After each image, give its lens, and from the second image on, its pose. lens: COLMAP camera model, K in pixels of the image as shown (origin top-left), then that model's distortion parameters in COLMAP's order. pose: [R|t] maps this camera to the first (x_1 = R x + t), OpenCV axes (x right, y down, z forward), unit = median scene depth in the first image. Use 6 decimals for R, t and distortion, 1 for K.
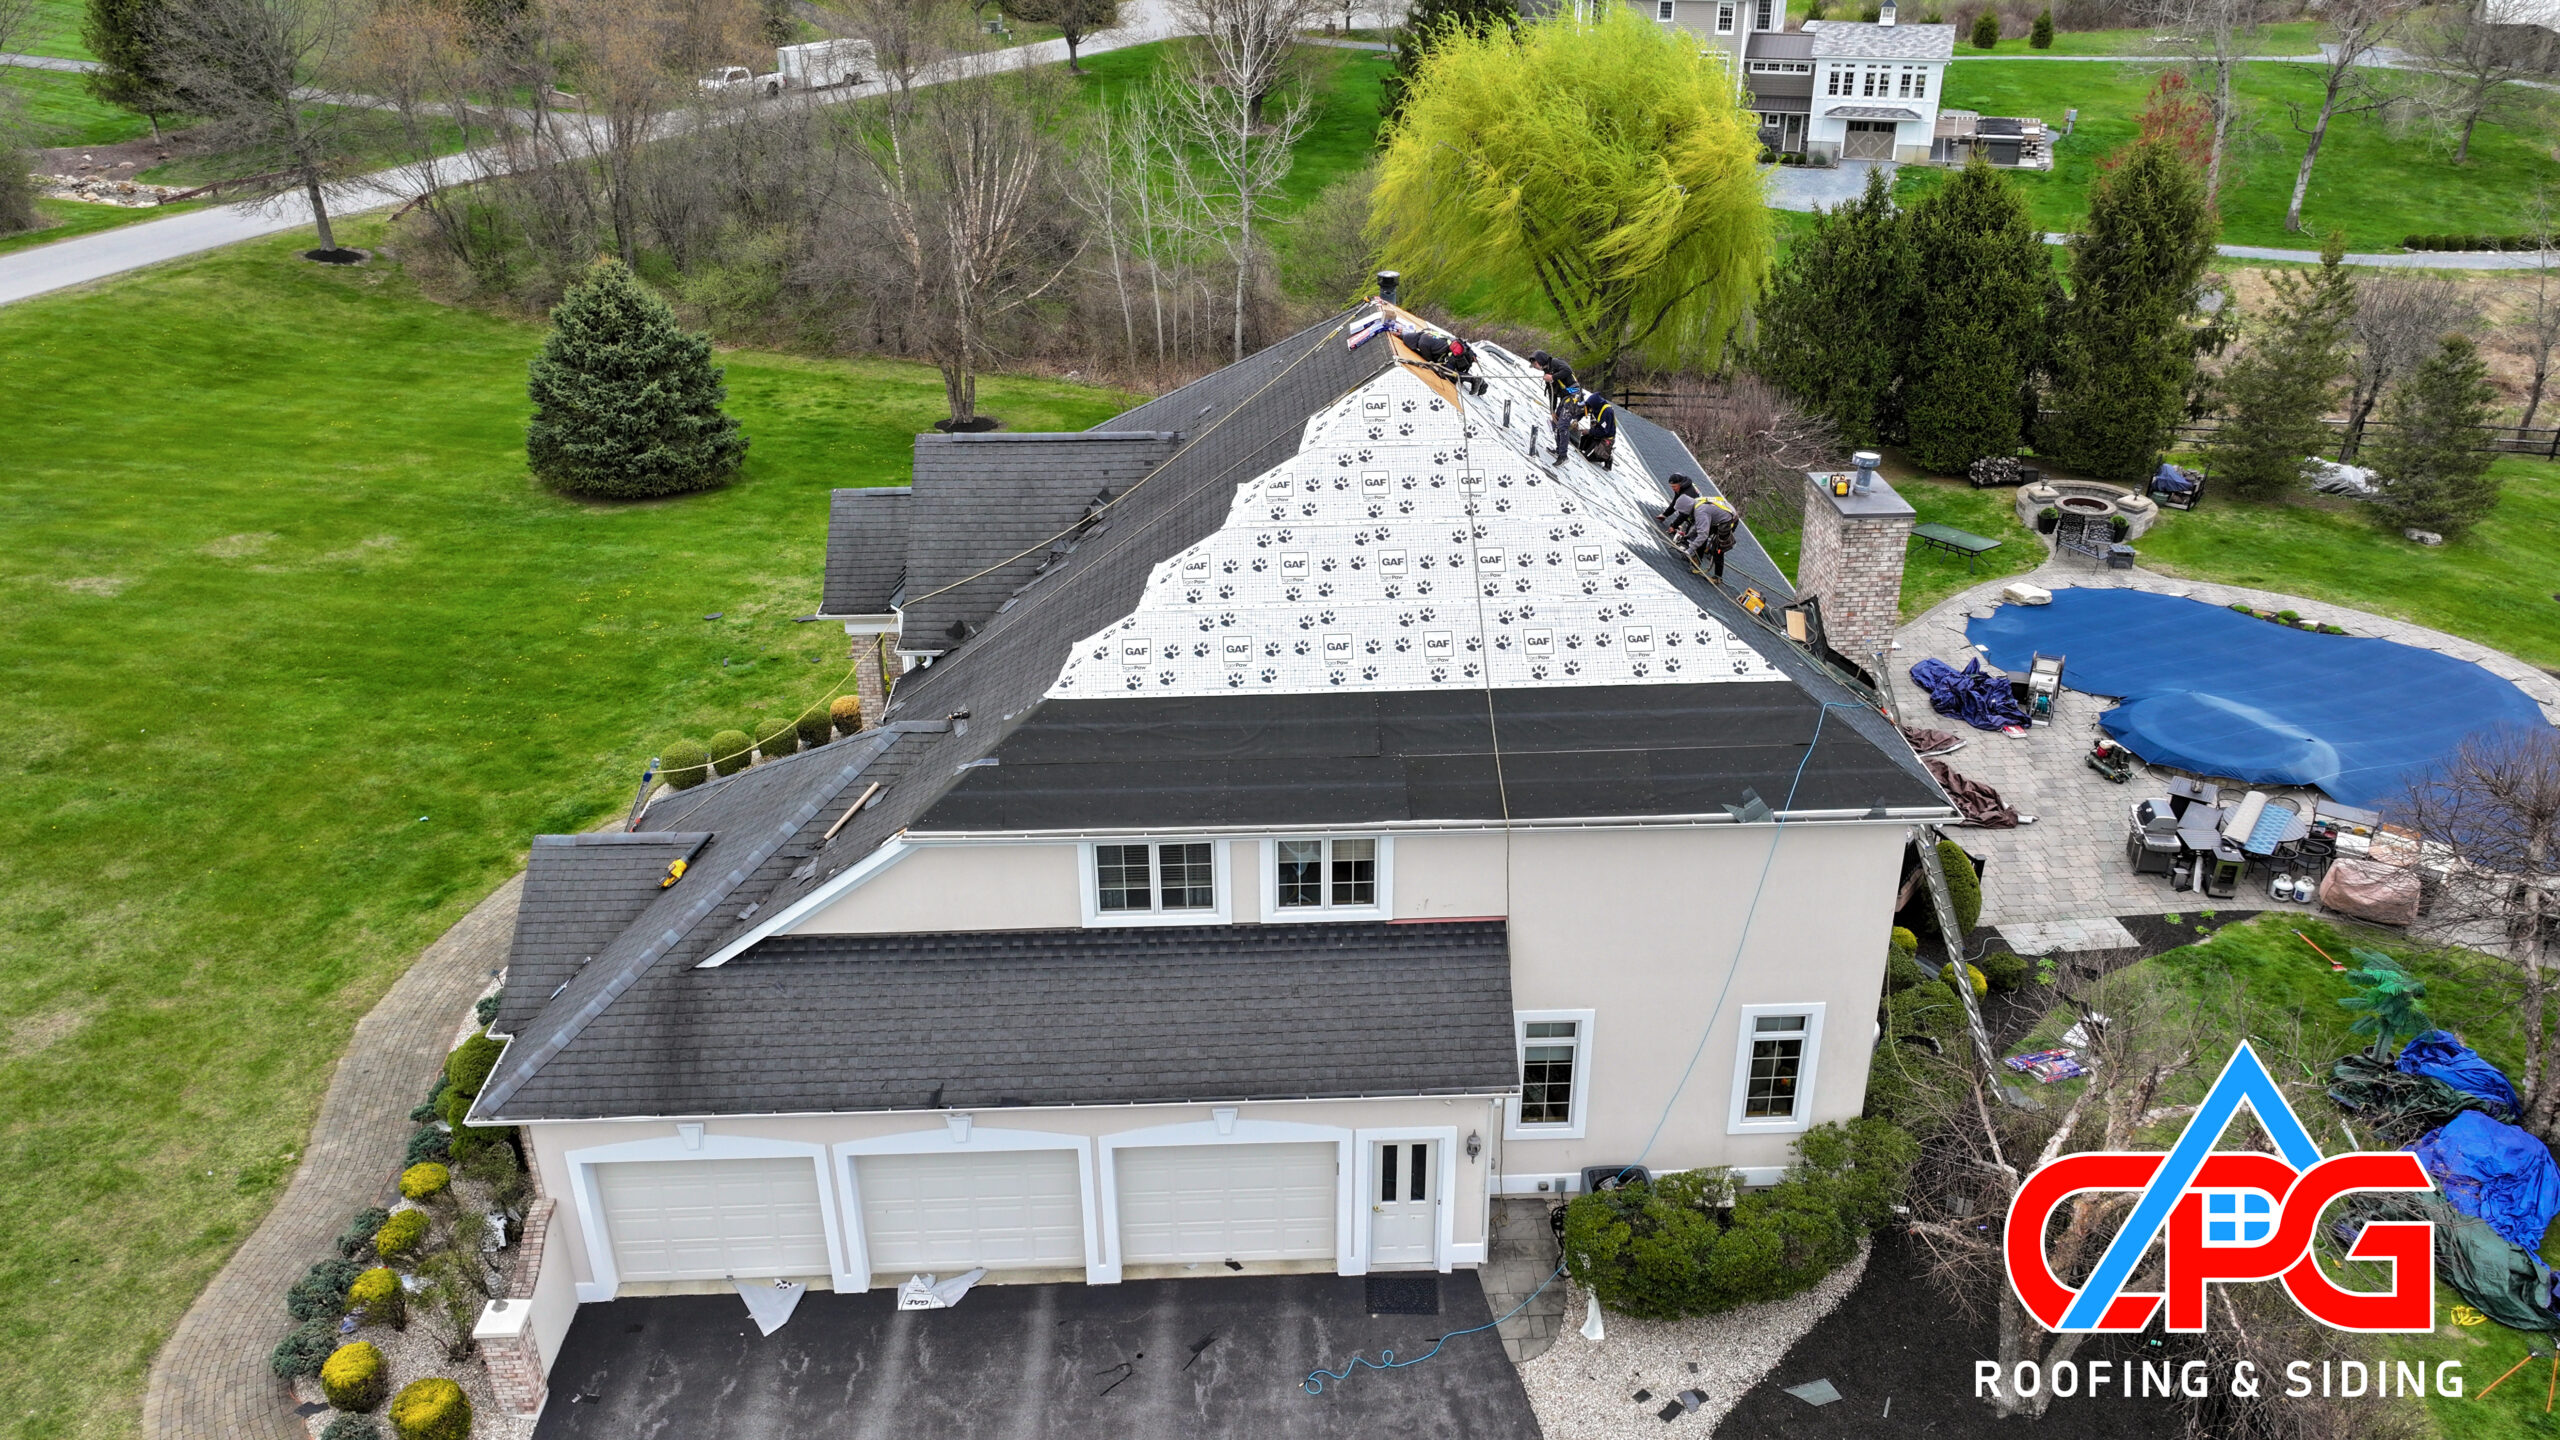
lens RADIAL K [[1790.9, 0, 1304.2], [0, 1790.9, 710.0], [0, 0, 1]] dist [-0.012032, 0.026468]
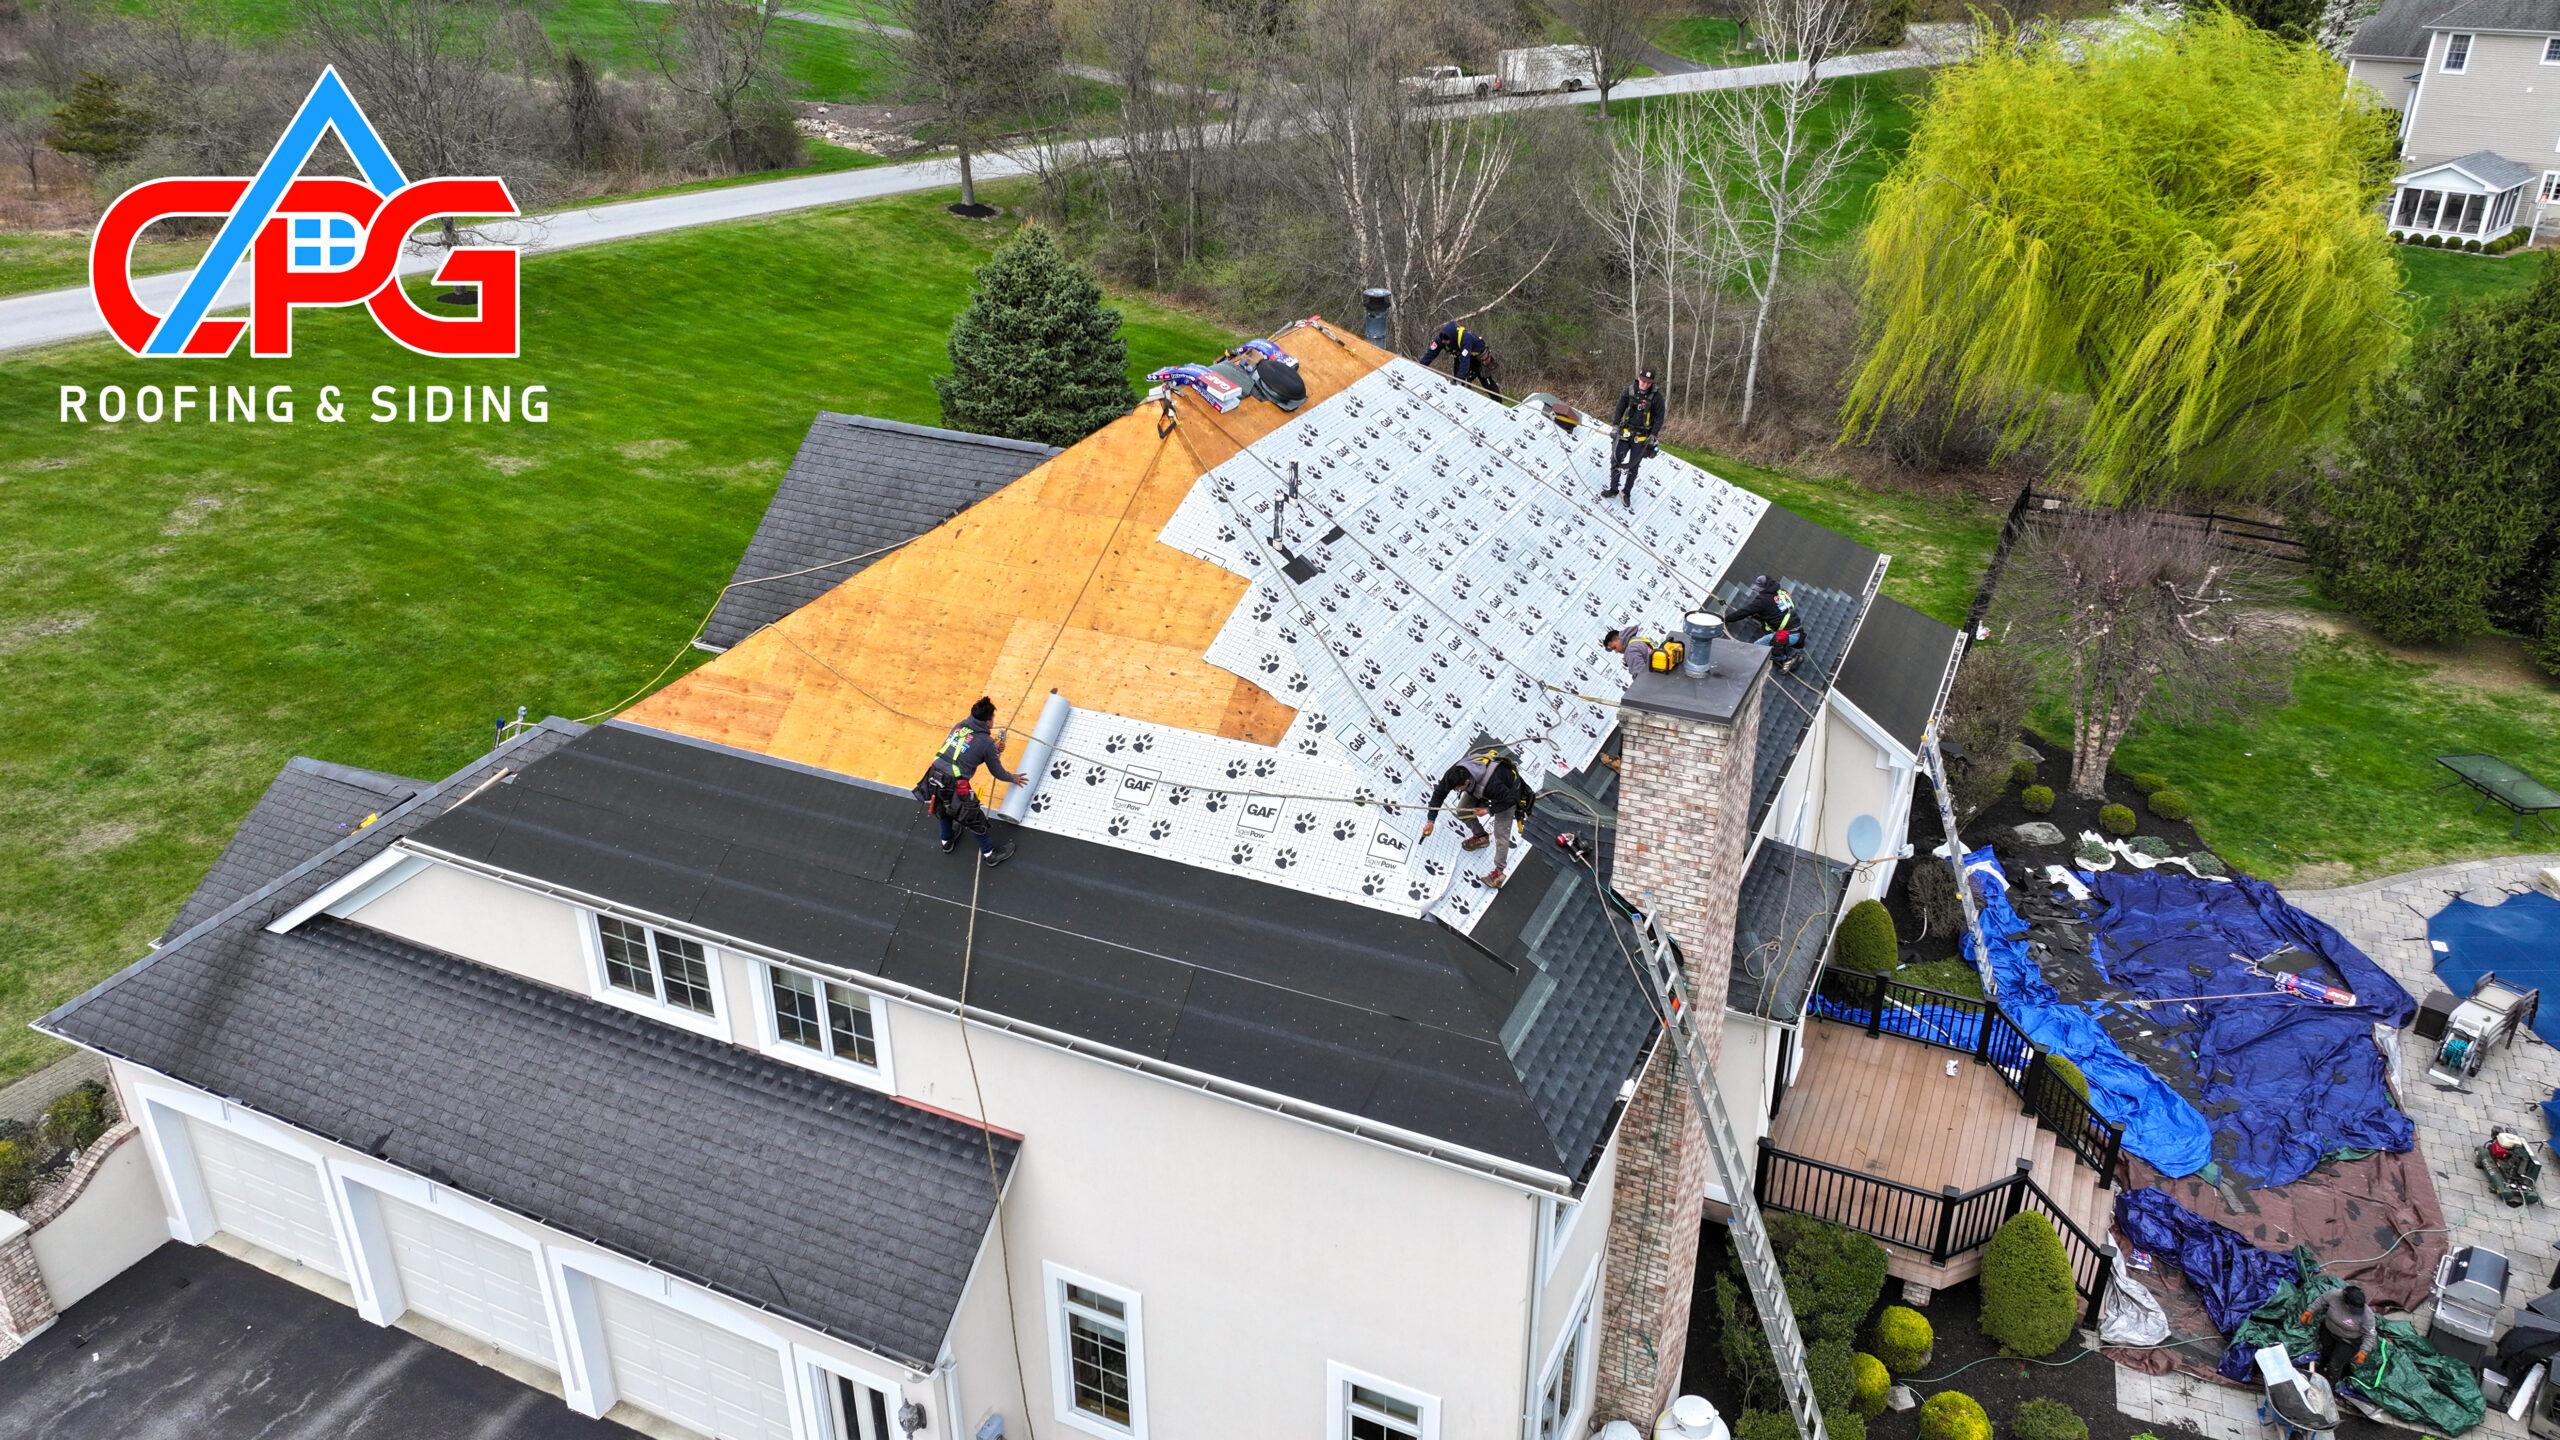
lens RADIAL K [[1790.9, 0, 1304.2], [0, 1790.9, 710.0], [0, 0, 1]] dist [-0.012032, 0.026468]
pose [[0.887719, 0.199850, -0.414747, 0.316136], [-0.205275, 0.978182, 0.031980, -0.068245], [0.412089, 0.056748, 0.909375, 0.231748]]
